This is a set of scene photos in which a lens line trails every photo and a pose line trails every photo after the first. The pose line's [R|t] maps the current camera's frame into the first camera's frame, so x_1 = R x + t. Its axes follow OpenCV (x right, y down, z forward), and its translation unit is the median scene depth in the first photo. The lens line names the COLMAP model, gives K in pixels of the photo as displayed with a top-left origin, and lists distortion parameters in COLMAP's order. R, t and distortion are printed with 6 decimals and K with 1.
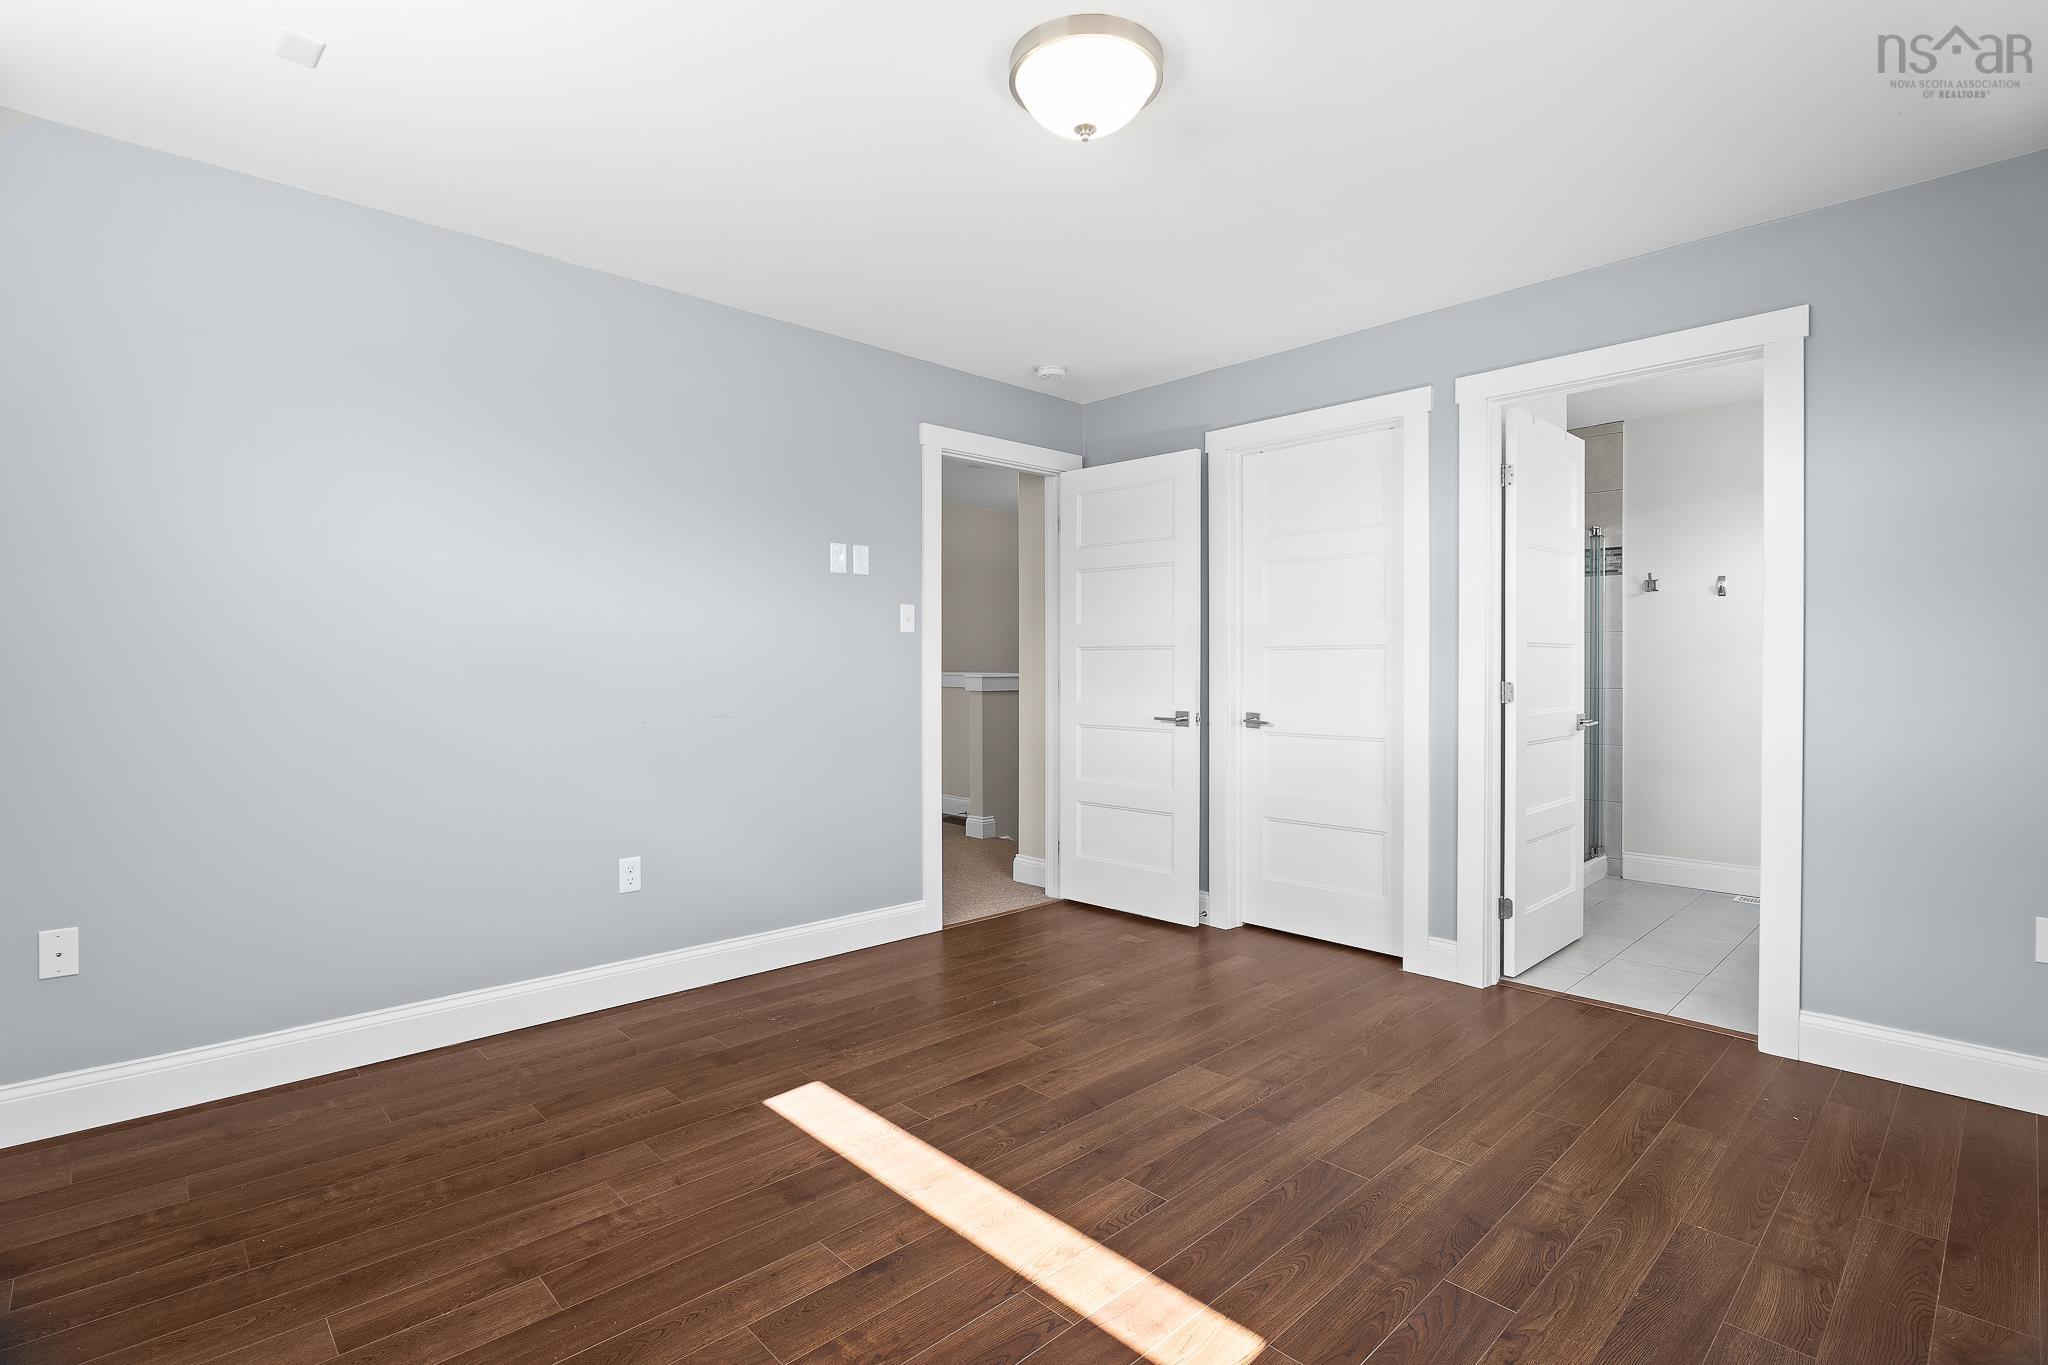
lens RADIAL K [[973.2, 0, 1023.3], [0, 973.2, 675.6], [0, 0, 1]] dist [-0.005659, 0.000583]
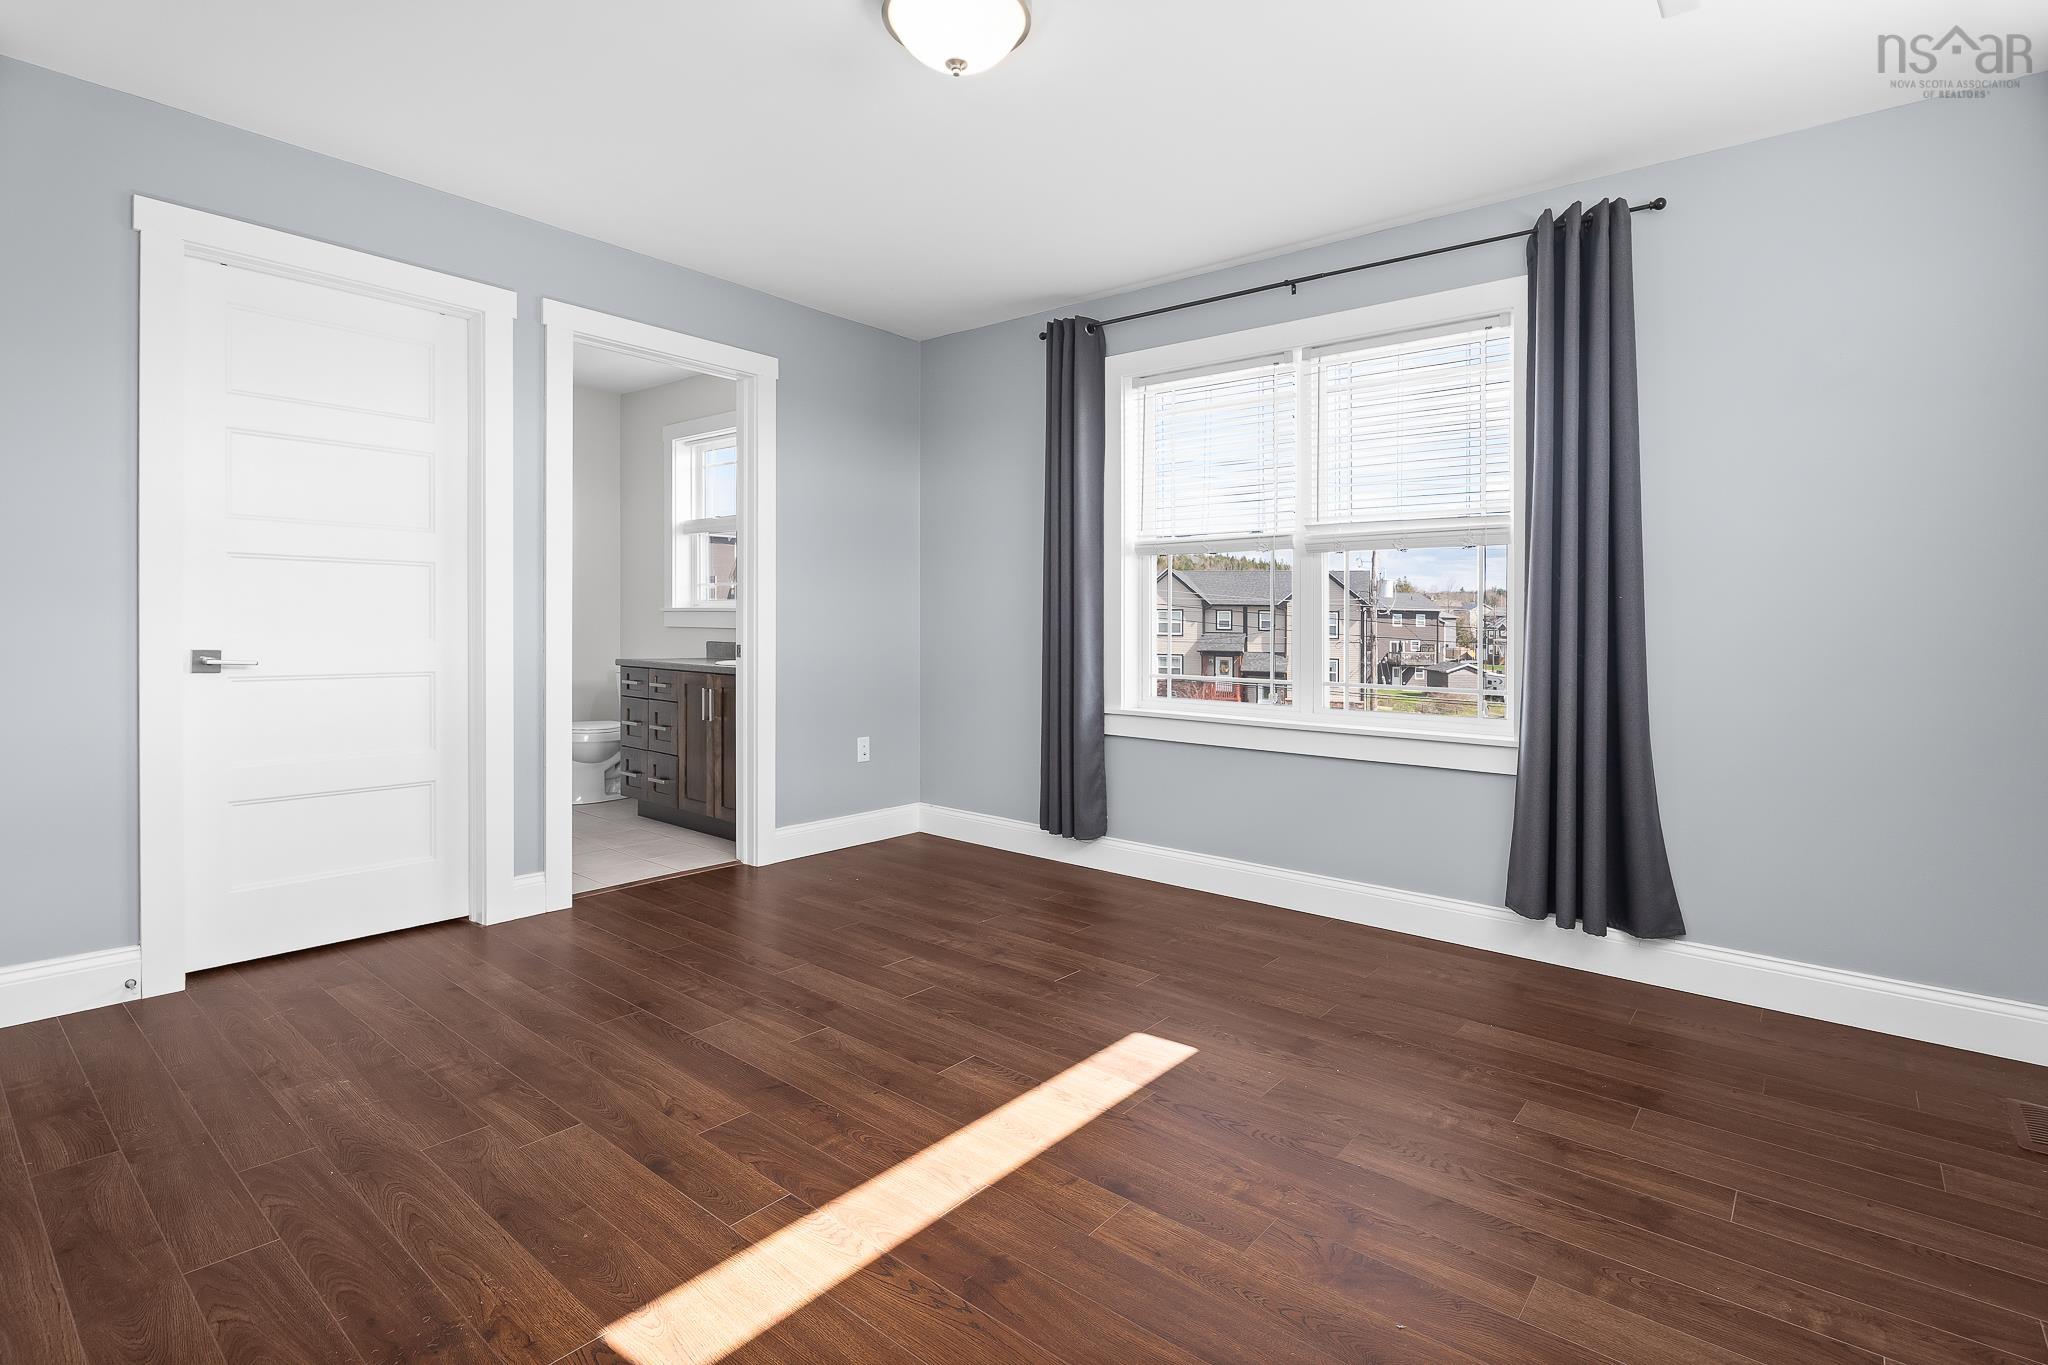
lens RADIAL K [[974.7, 0, 1019.8], [0, 974.7, 630.5], [0, 0, 1]] dist [-0.015225, 0.000014]
pose [[-0.114549, -0.007937, 0.993386, -0.881794], [-0.005289, 0.999959, 0.007380, 0.031182], [-0.993404, -0.004409, -0.114586, 0.968690]]
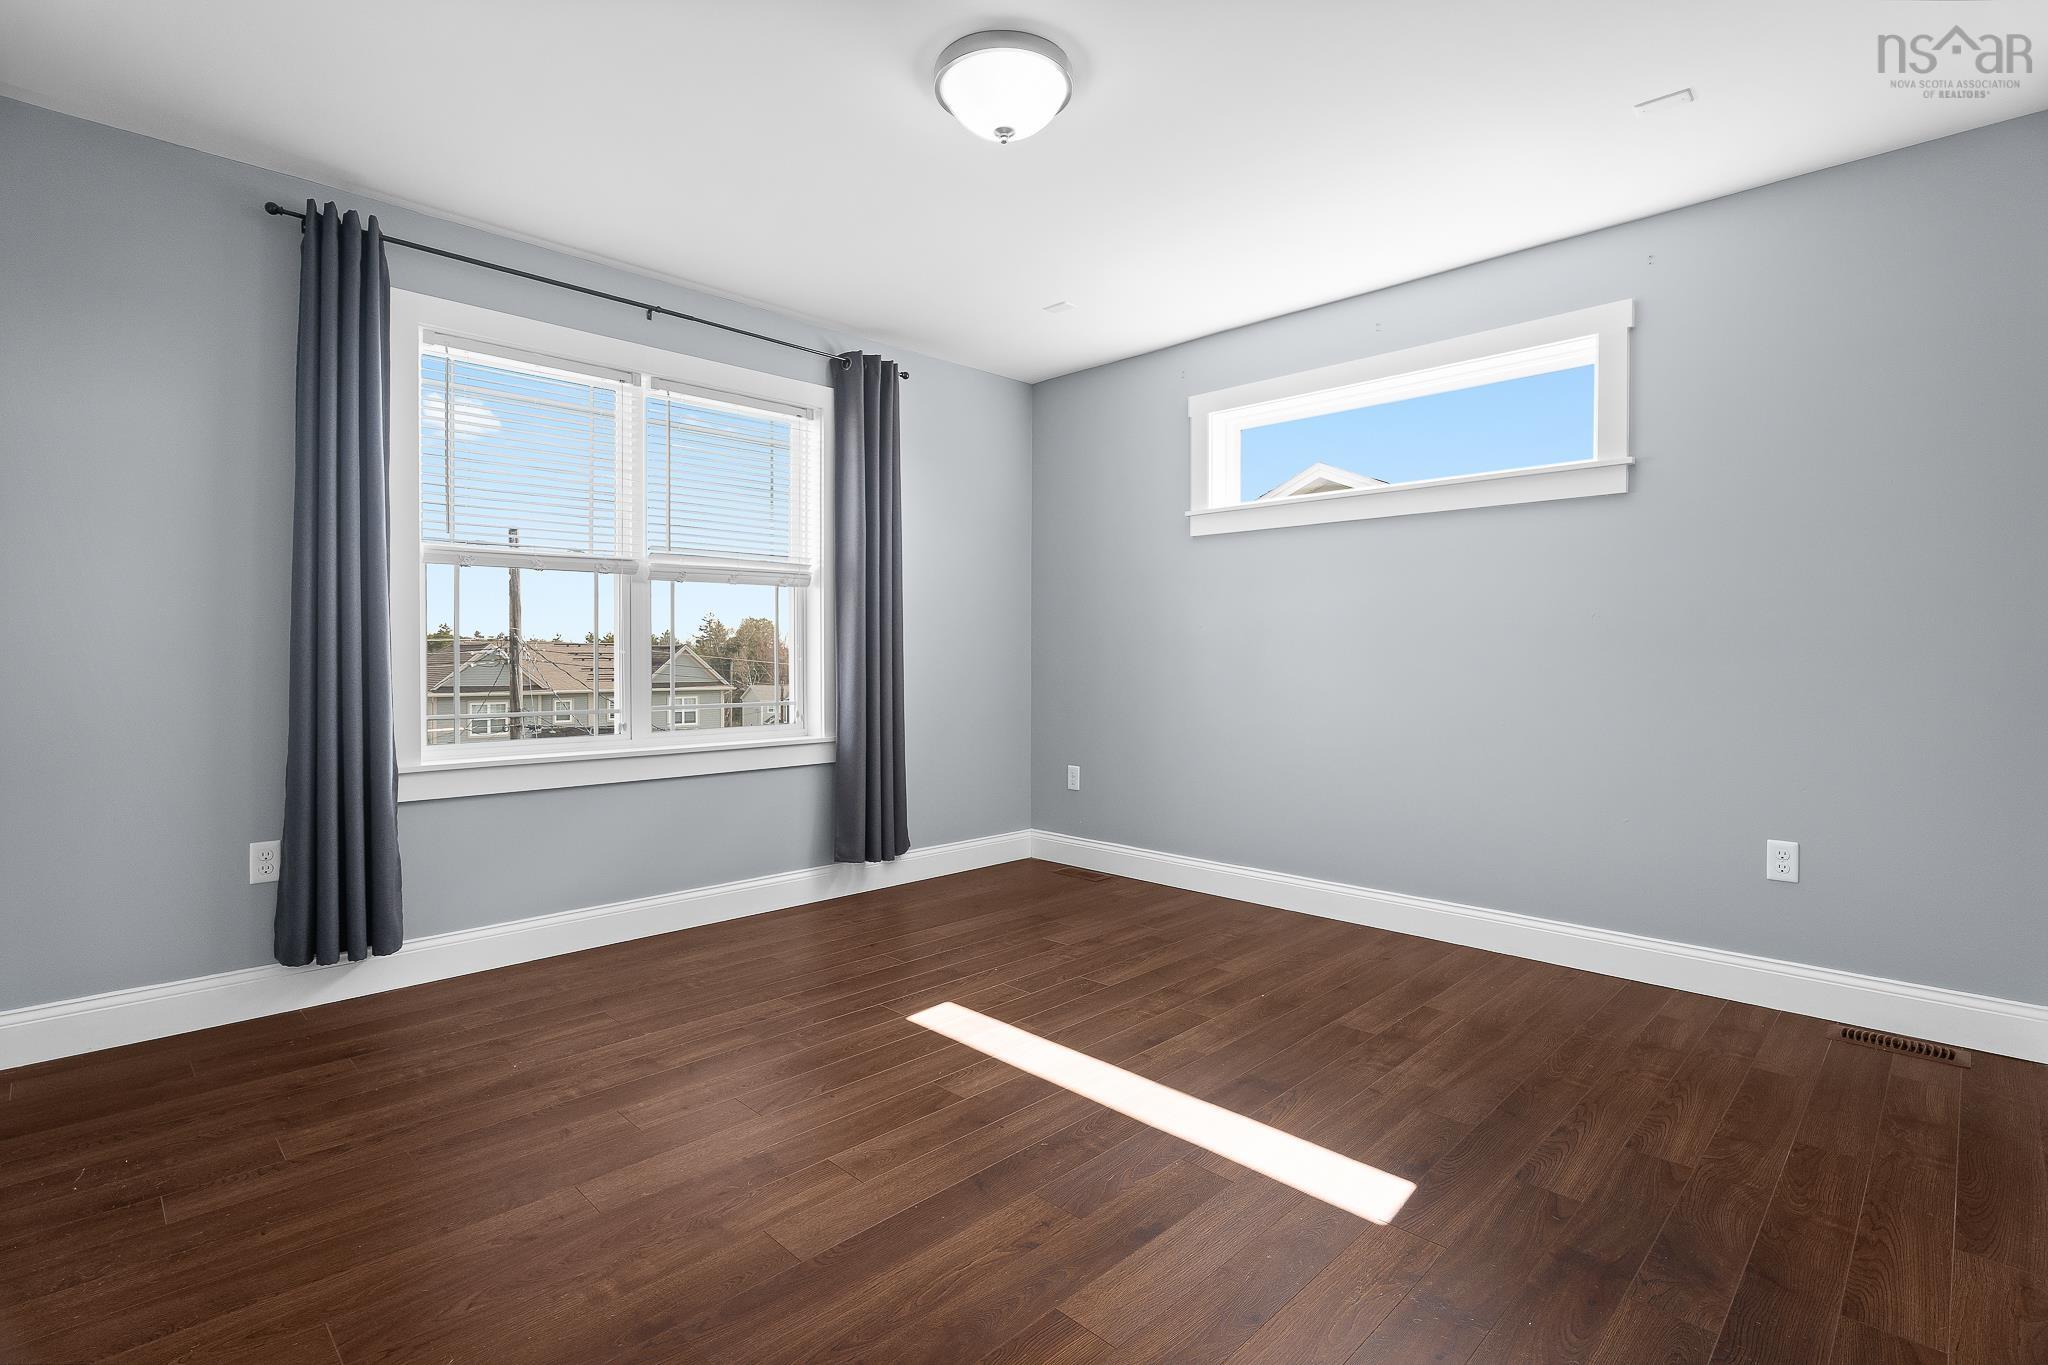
lens RADIAL K [[966.7, 0, 1021.7], [0, 966.7, 667.8], [0, 0, 1]] dist [-0.010071, -0.000994]
pose [[-0.999595, -0.002112, -0.028364, 0.067519], [-0.002716, 0.999770, 0.021275, 0.022173], [0.028313, 0.021344, -0.999371, 1.917087]]
